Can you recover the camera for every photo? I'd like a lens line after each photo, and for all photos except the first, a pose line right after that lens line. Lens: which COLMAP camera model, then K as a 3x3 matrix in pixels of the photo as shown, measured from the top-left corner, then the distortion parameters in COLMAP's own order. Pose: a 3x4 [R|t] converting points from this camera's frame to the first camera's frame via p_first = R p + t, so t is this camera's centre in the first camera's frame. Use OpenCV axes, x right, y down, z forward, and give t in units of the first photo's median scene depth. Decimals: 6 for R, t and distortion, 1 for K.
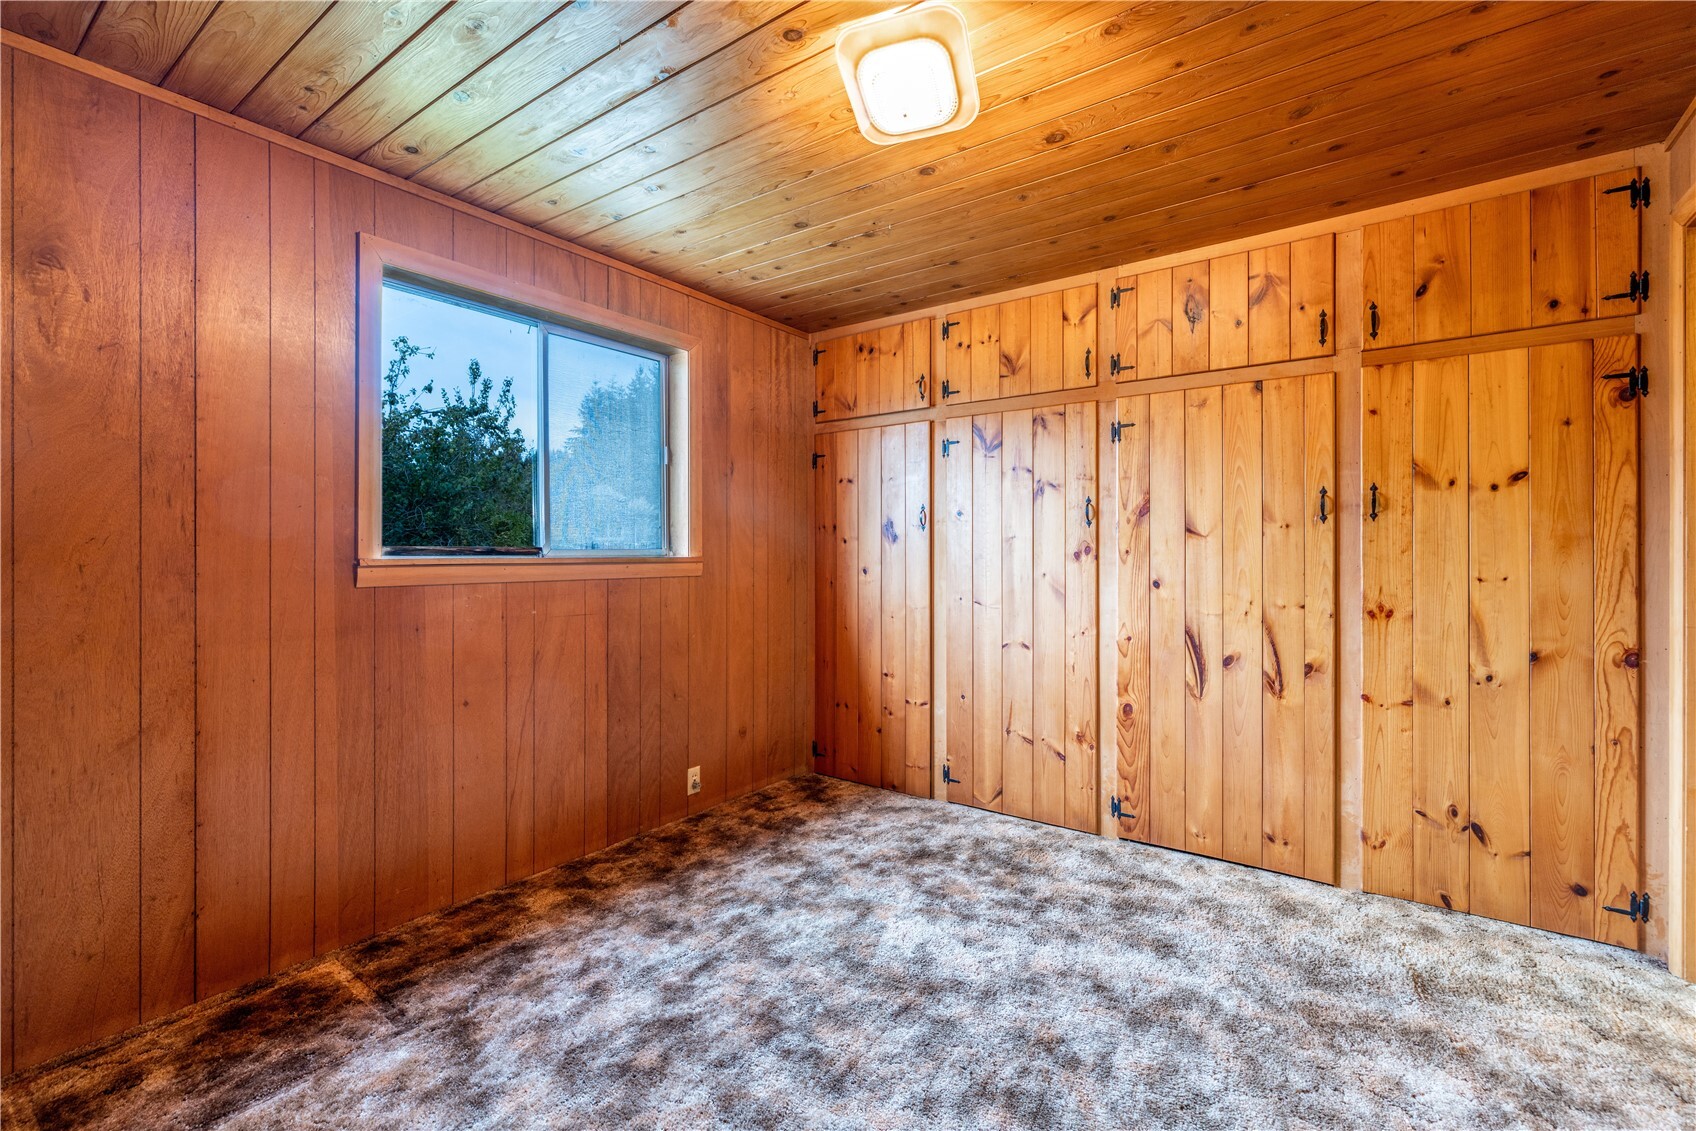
lens RADIAL K [[731.3, 0, 859.7], [0, 731.3, 551.2], [0, 0, 1]] dist [-0.004322, 0.001915]
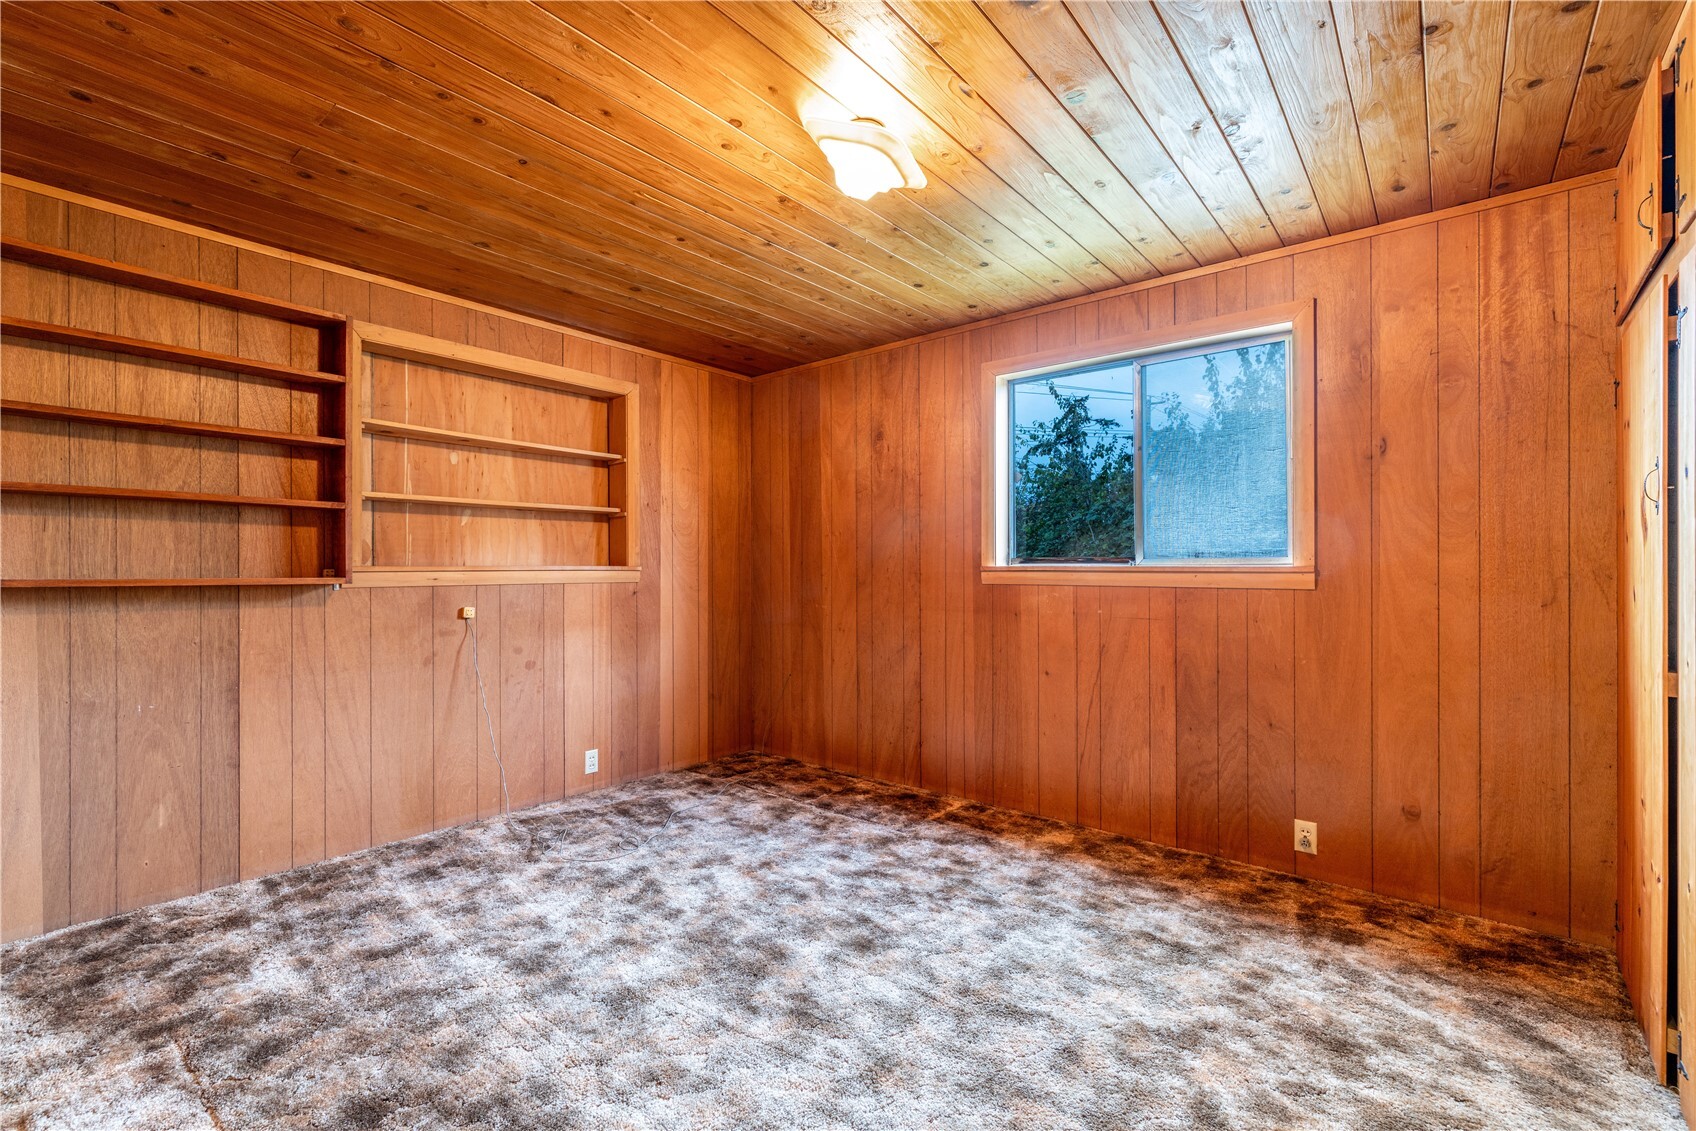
lens RADIAL K [[731.3, 0, 847.6], [0, 731.3, 564.7], [0, 0, 1]] dist [-0.004322, 0.001915]
pose [[-0.072093, 0.001341, -0.997397, 0.740127], [0.005439, 0.999985, 0.000951, 0.002854], [0.997383, -0.005356, -0.072100, 0.637578]]
